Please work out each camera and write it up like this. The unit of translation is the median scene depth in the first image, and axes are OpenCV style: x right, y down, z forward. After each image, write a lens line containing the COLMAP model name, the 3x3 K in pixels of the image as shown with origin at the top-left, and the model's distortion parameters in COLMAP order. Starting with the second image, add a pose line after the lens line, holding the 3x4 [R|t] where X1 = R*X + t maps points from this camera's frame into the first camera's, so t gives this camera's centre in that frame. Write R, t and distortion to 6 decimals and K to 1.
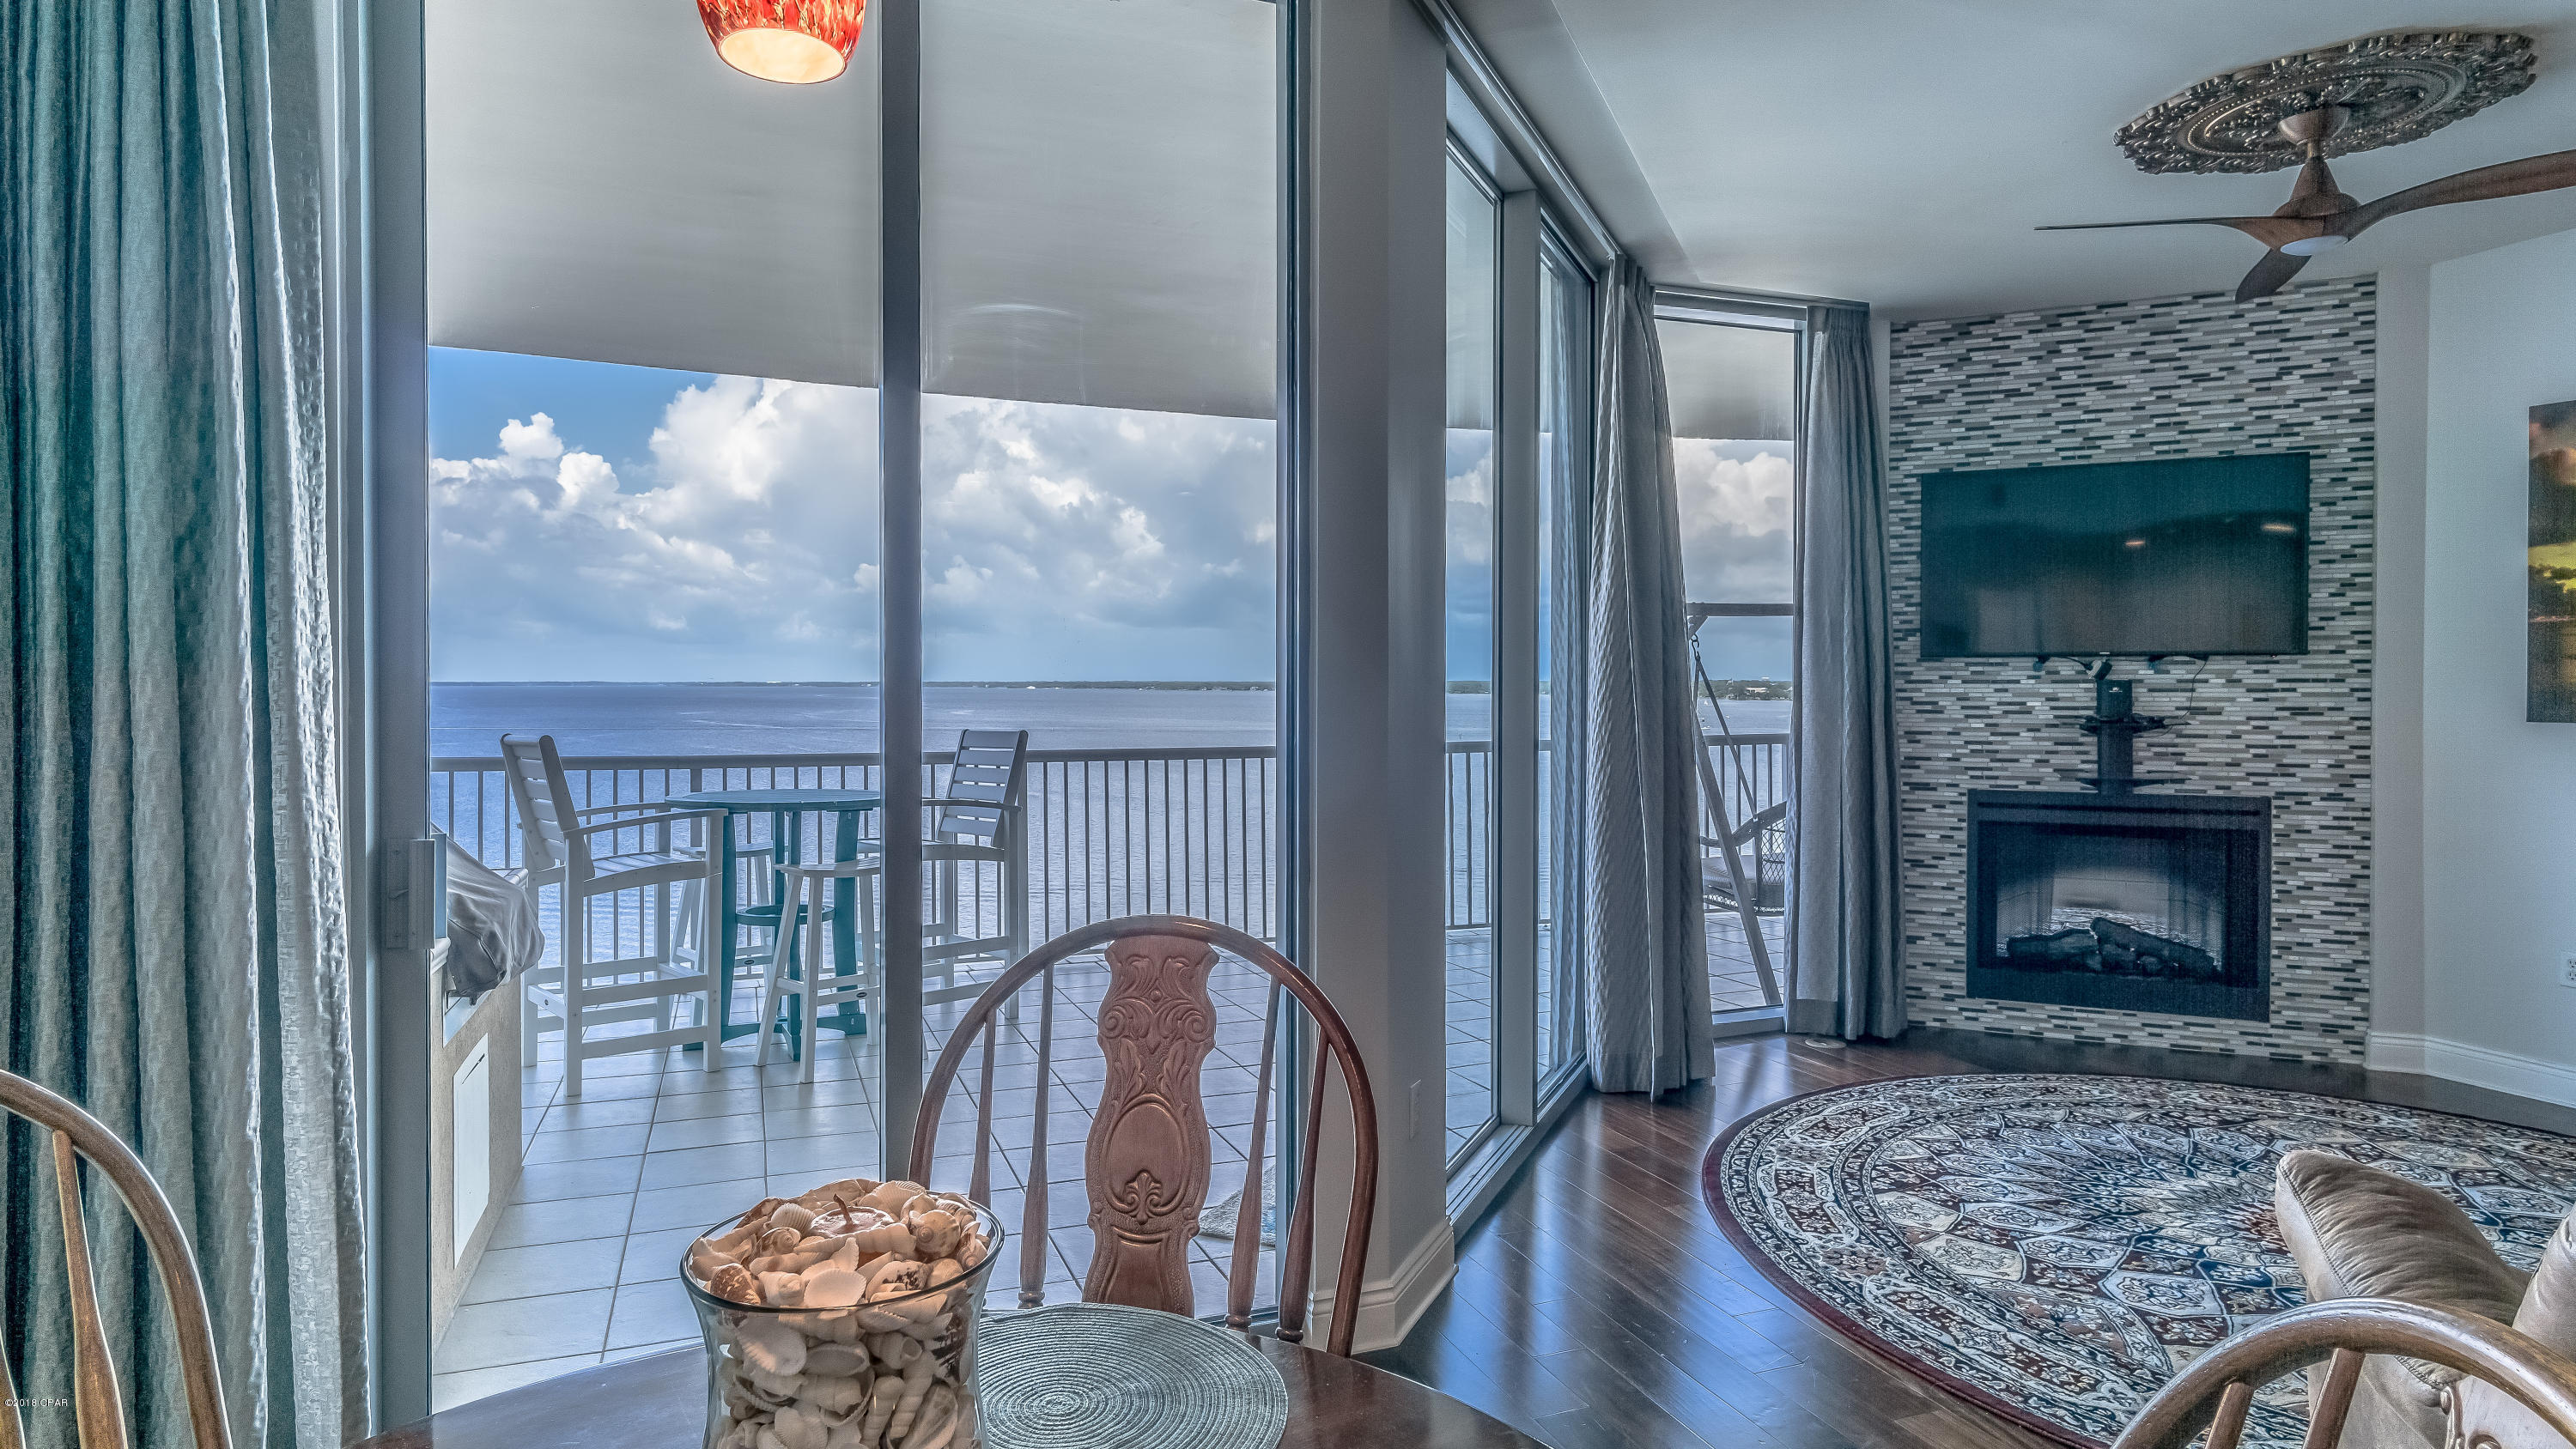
lens RADIAL K [[1406.7, 0, 1255.3], [0, 1406.7, 696.8], [0, 0, 1]] dist [0.005424, -0.002994]
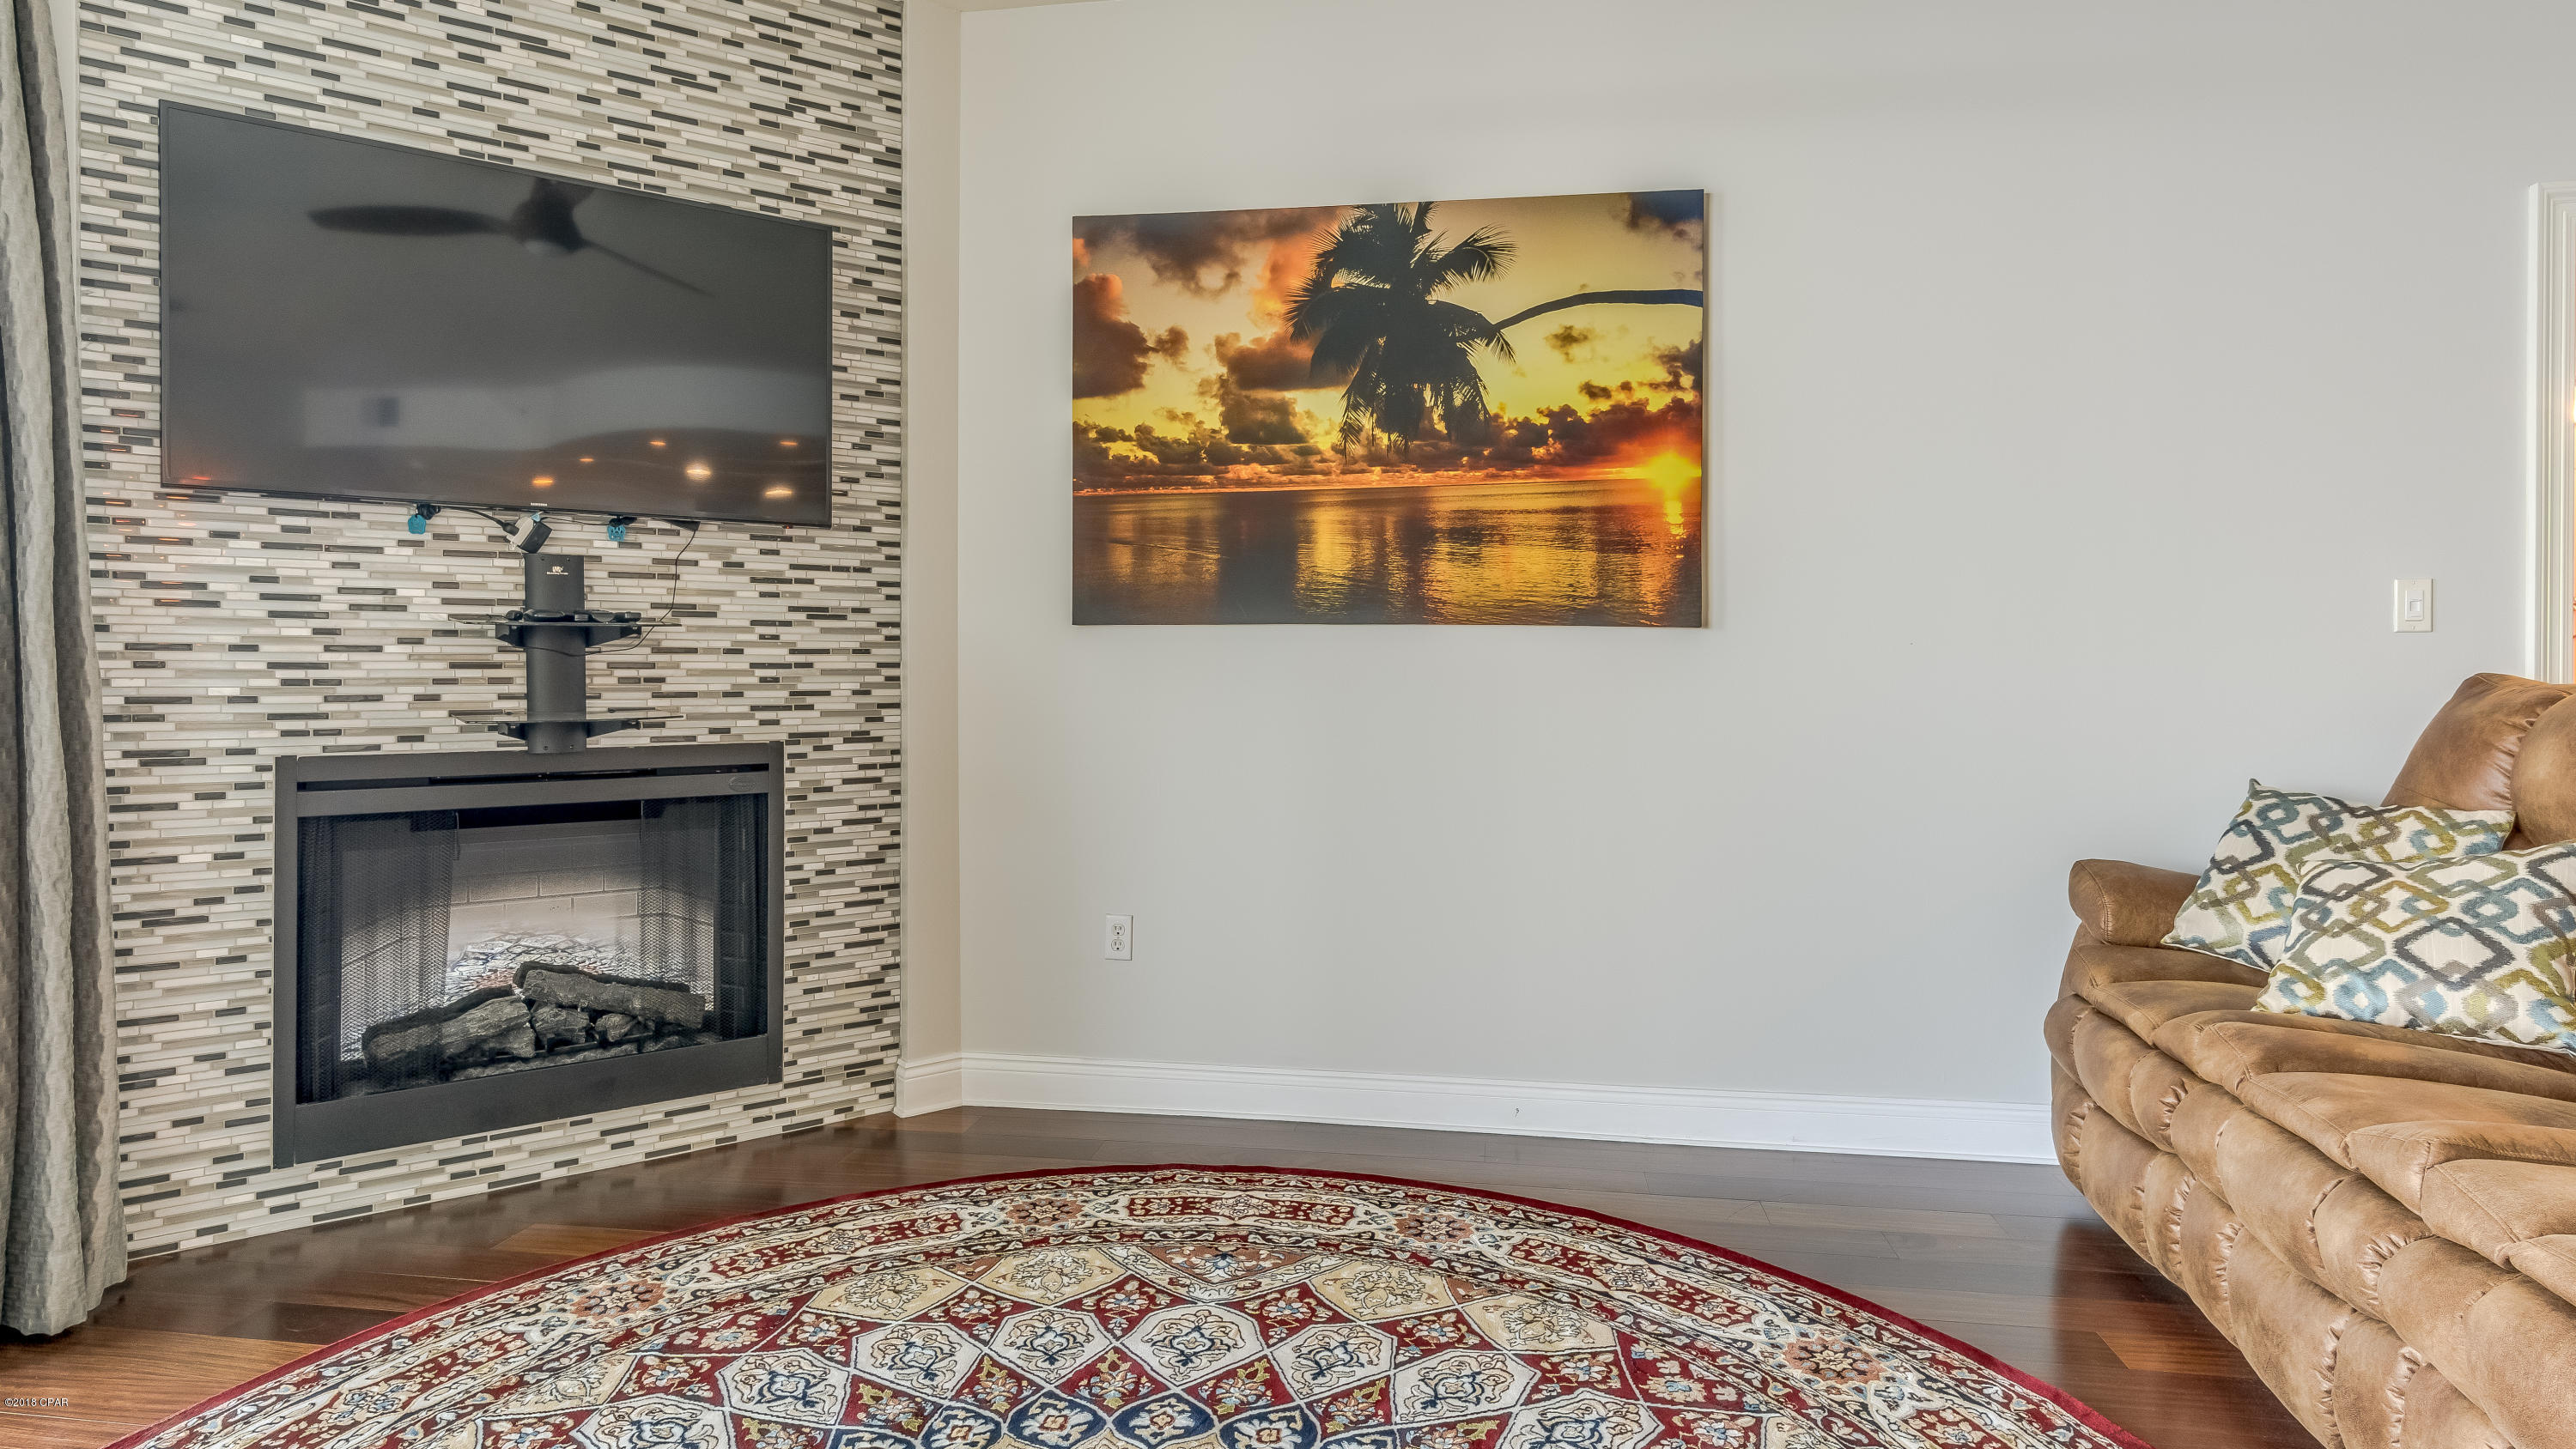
lens RADIAL K [[1406.7, 0, 1312.8], [0, 1406.7, 670.9], [0, 0, 1]] dist [0.005424, -0.002994]
pose [[0.484965, -0.001059, 0.874533, 0.260878], [0.007455, 0.999968, -0.002923, 0.041512], [-0.874502, 0.007938, 0.484958, 0.458128]]
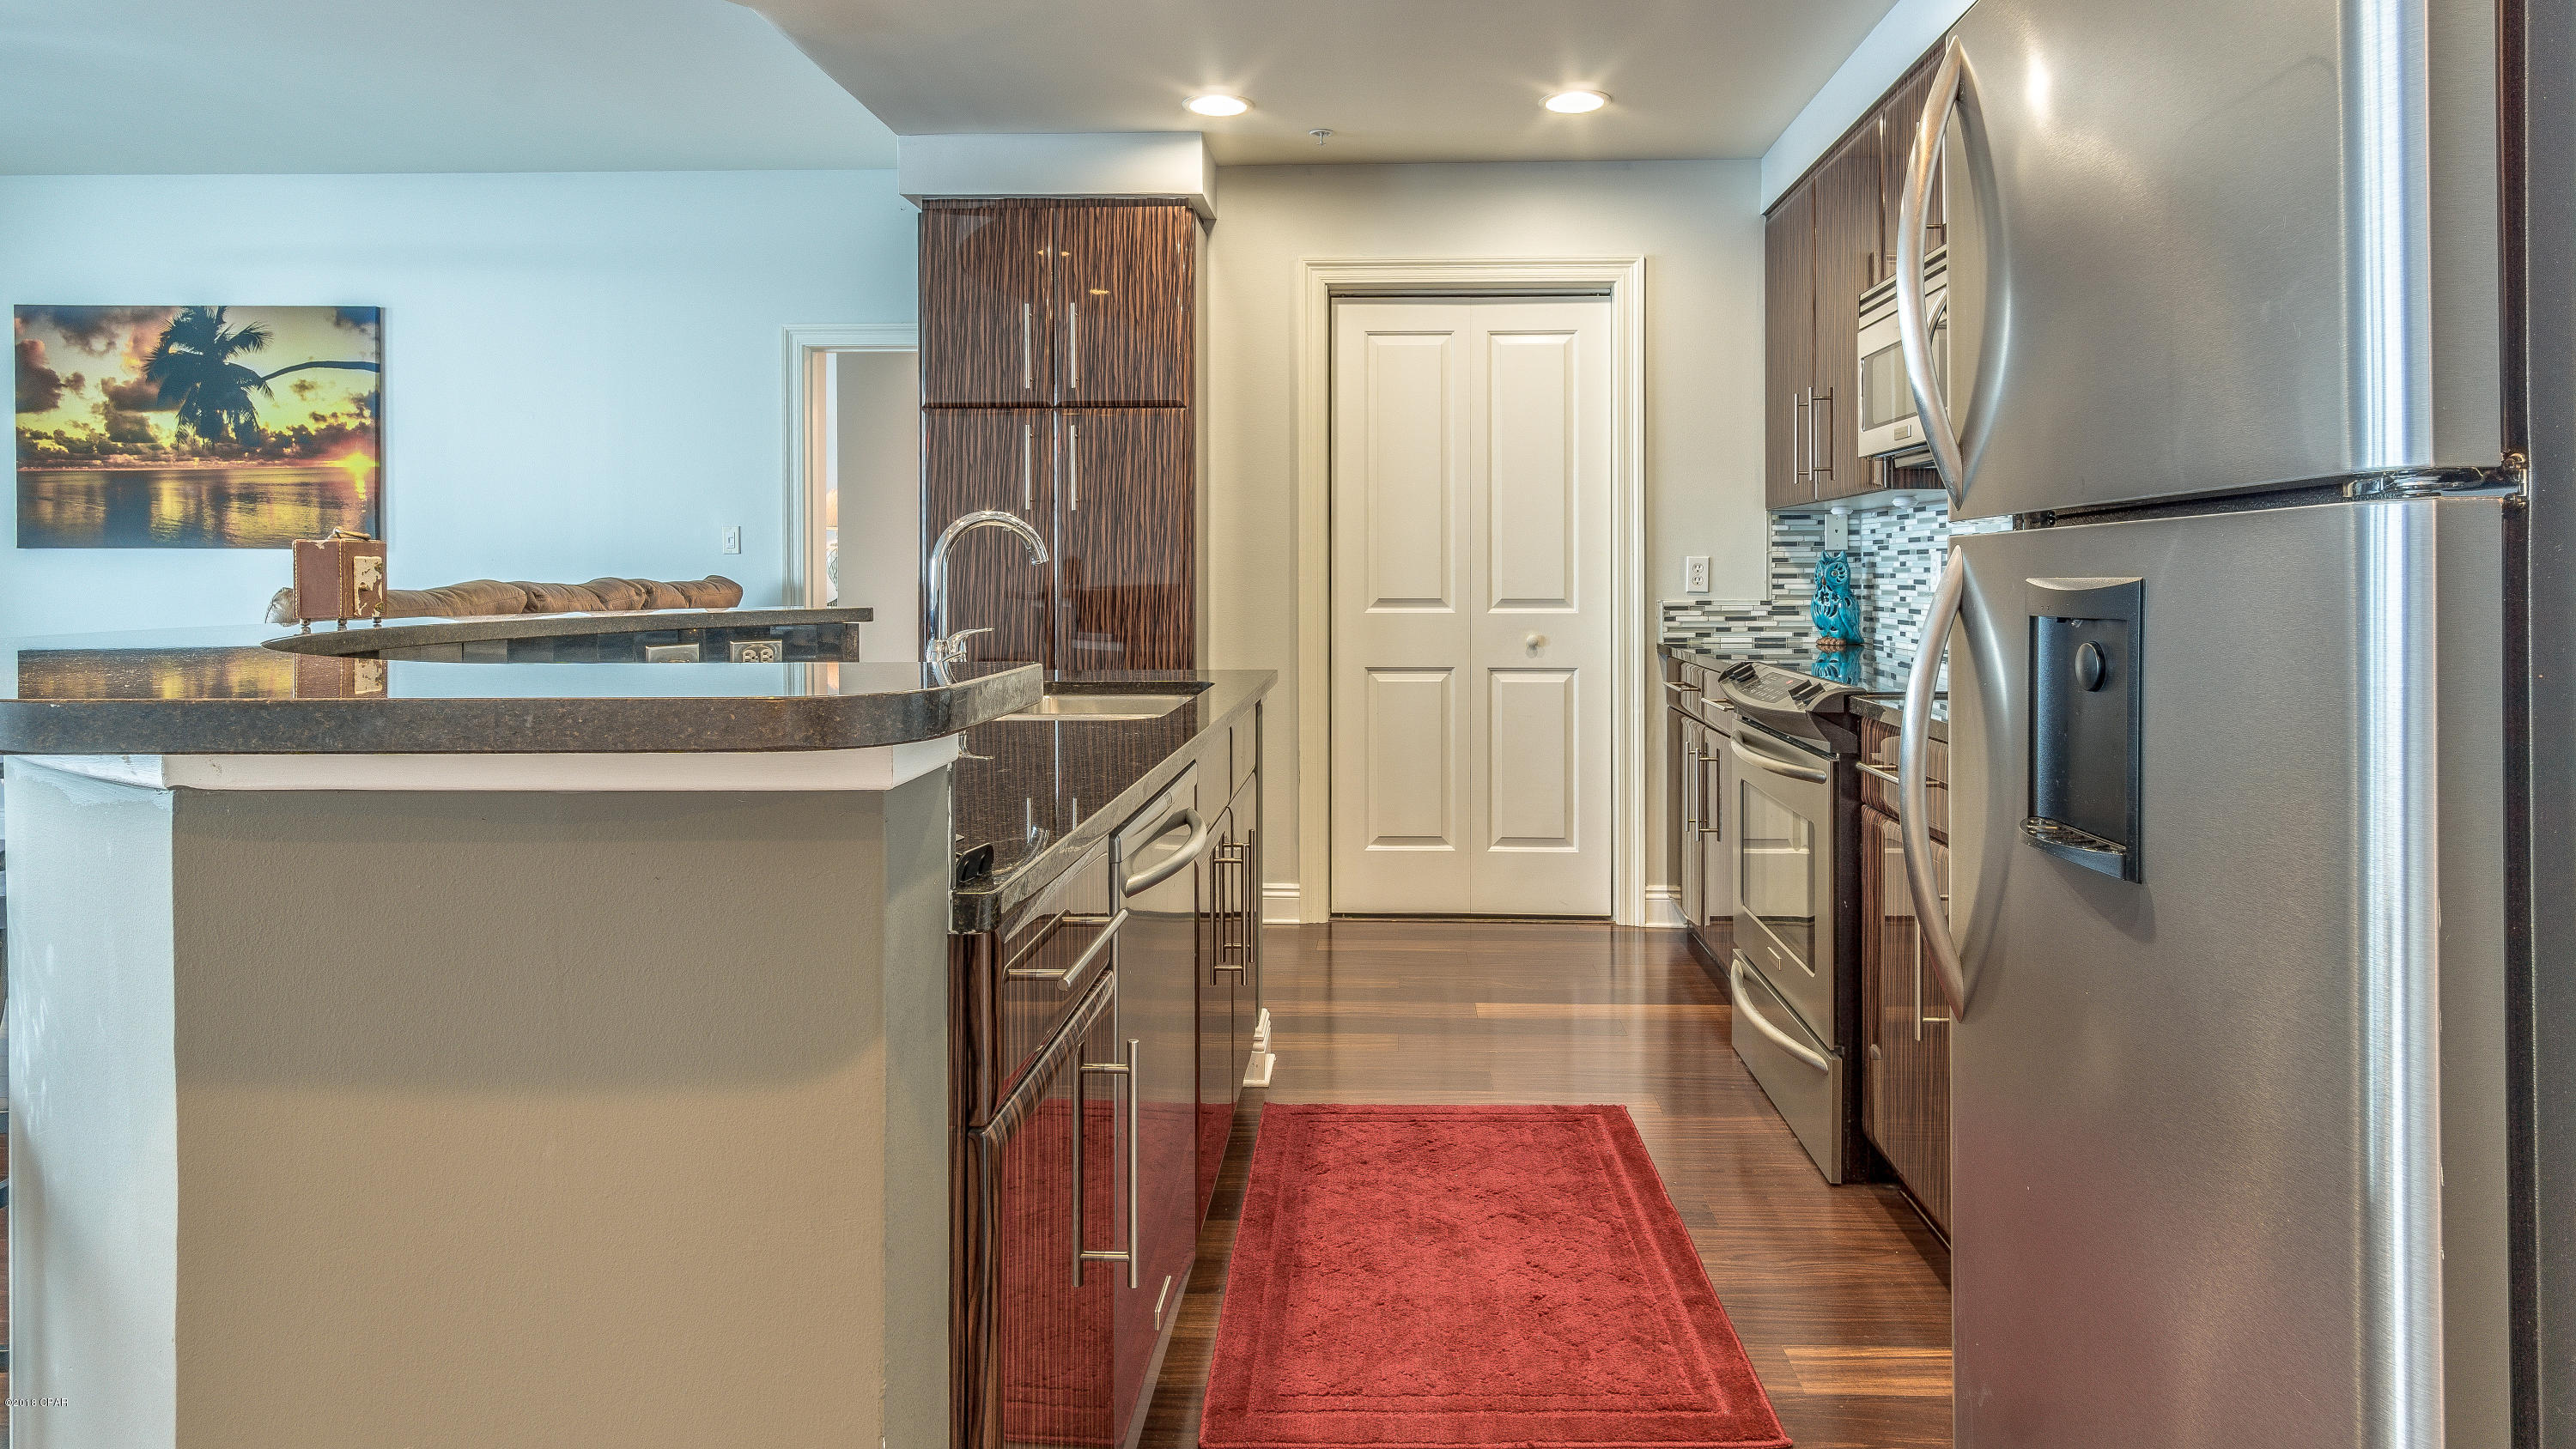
lens RADIAL K [[1406.7, 0, 1339.8], [0, 1406.7, 584.5], [0, 0, 1]] dist [0.005424, -0.002994]
pose [[0.356533, -0.006243, 0.934262, 0.109716], [0.008902, 0.999955, 0.003285, 0.052239], [-0.934240, 0.007146, 0.356573, -0.537388]]
